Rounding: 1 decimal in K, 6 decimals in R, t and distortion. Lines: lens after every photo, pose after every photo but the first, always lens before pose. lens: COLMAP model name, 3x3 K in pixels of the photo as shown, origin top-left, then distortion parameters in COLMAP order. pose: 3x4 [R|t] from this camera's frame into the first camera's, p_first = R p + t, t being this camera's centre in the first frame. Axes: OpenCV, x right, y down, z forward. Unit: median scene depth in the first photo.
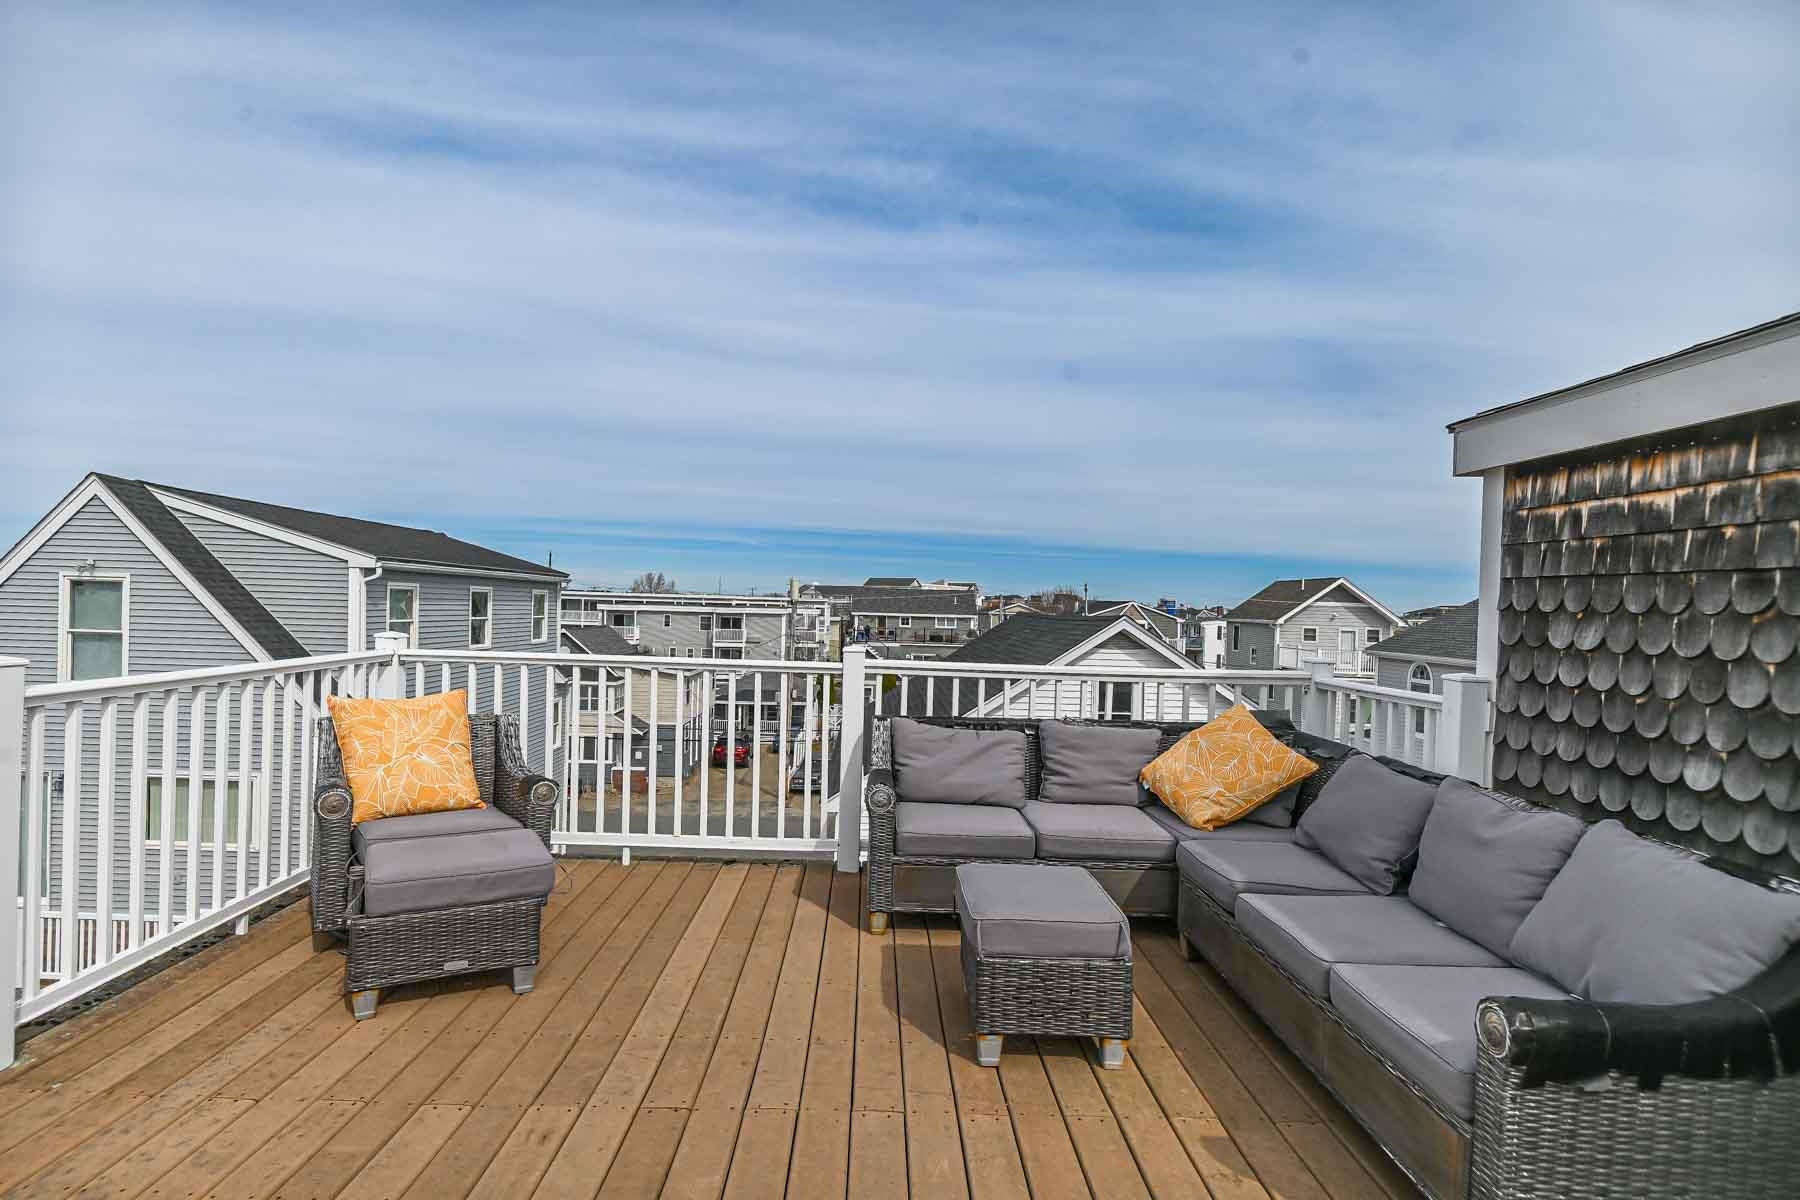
lens RADIAL K [[921.7, 0, 873.3], [0, 921.7, 617.8], [0, 0, 1]] dist [0.000587, -0.006397]
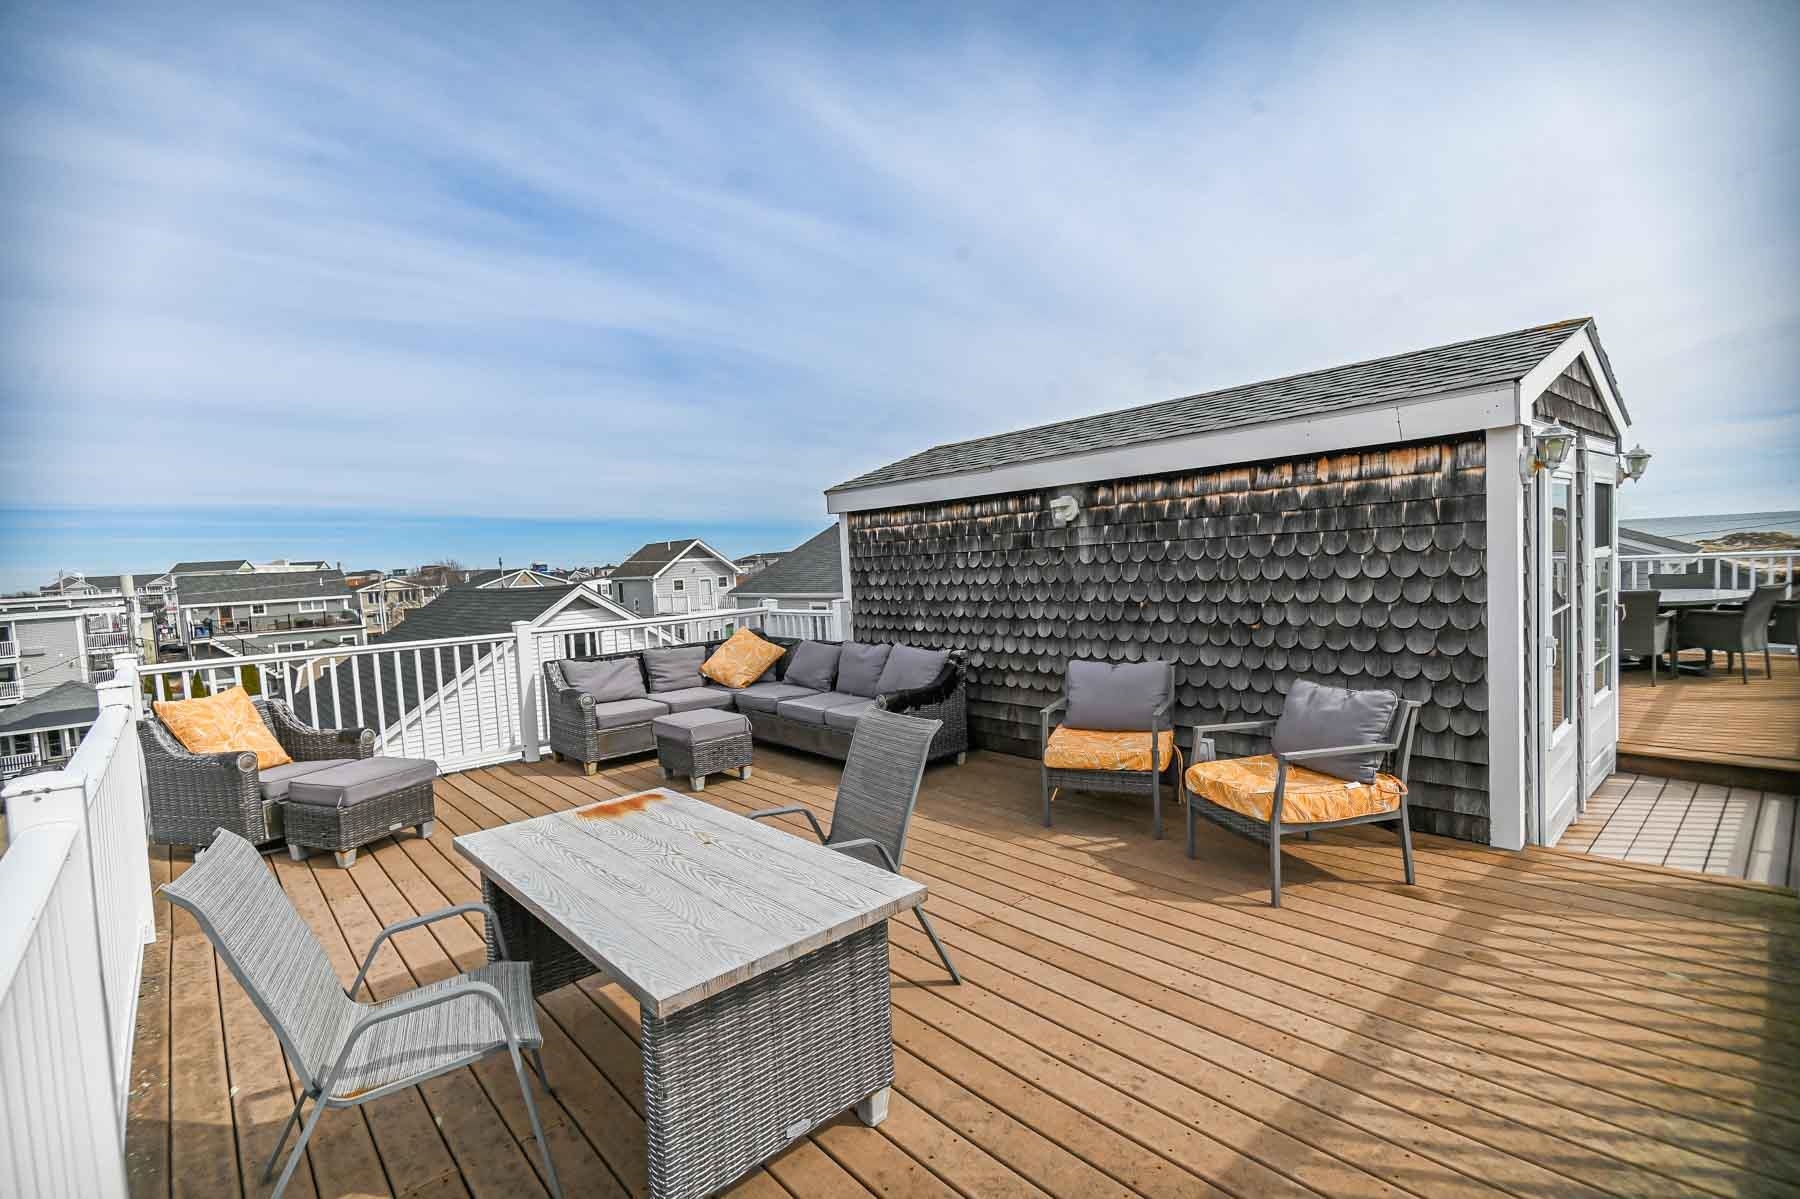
lens RADIAL K [[818.2, 0, 902.9], [0, 818.2, 597.9], [0, 0, 1]] dist [0.001101, -0.000012]
pose [[0.743726, -0.098184, 0.661235, -0.646297], [0.080822, 0.995106, 0.056855, -0.051211], [-0.663581, 0.011158, 0.748021, -0.693951]]
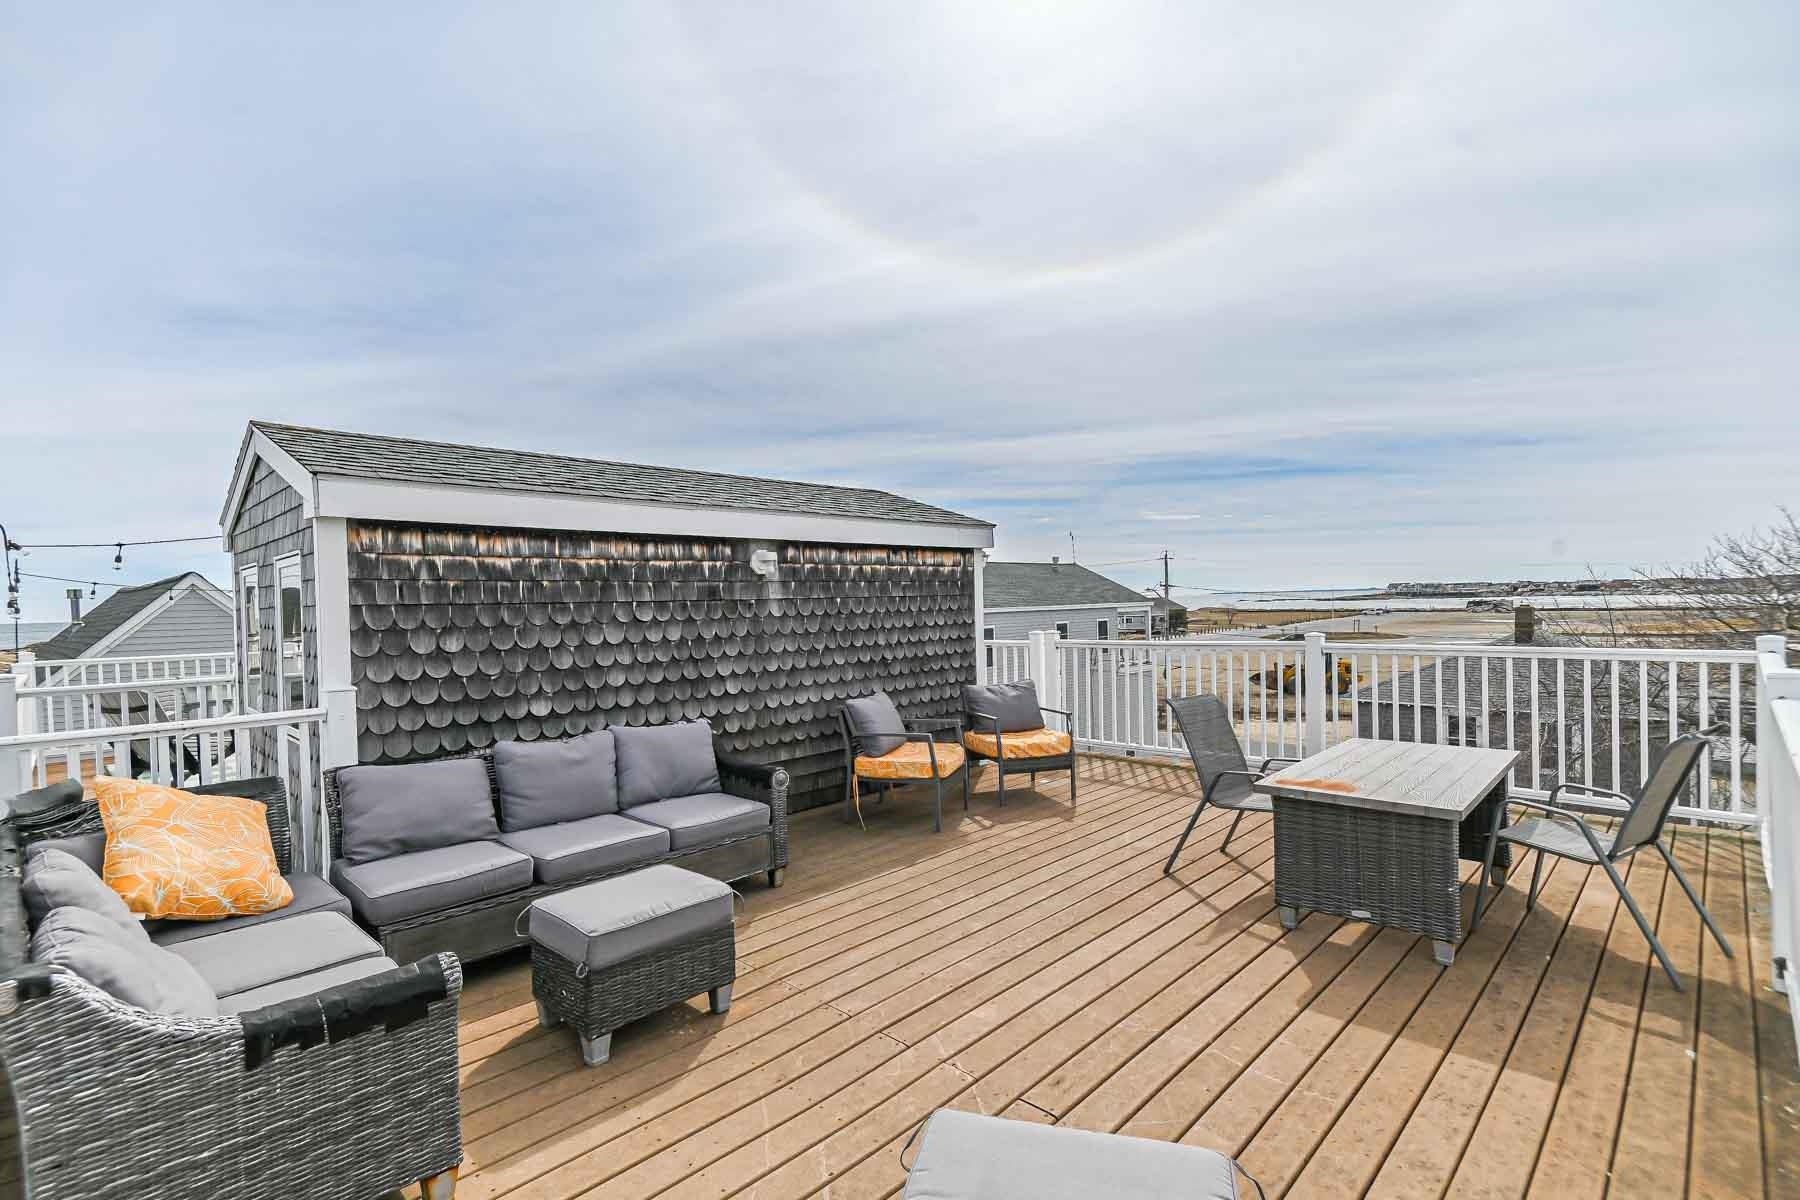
lens RADIAL K [[785.1, 0, 901.3], [0, 785.1, 610.6], [0, 0, 1]] dist [0.000853, 0.000081]
pose [[-0.703014, -0.020294, 0.710886, -0.640783], [0.012574, 0.999082, 0.040957, -0.073277], [-0.711064, 0.037732, -0.702114, 1.271543]]
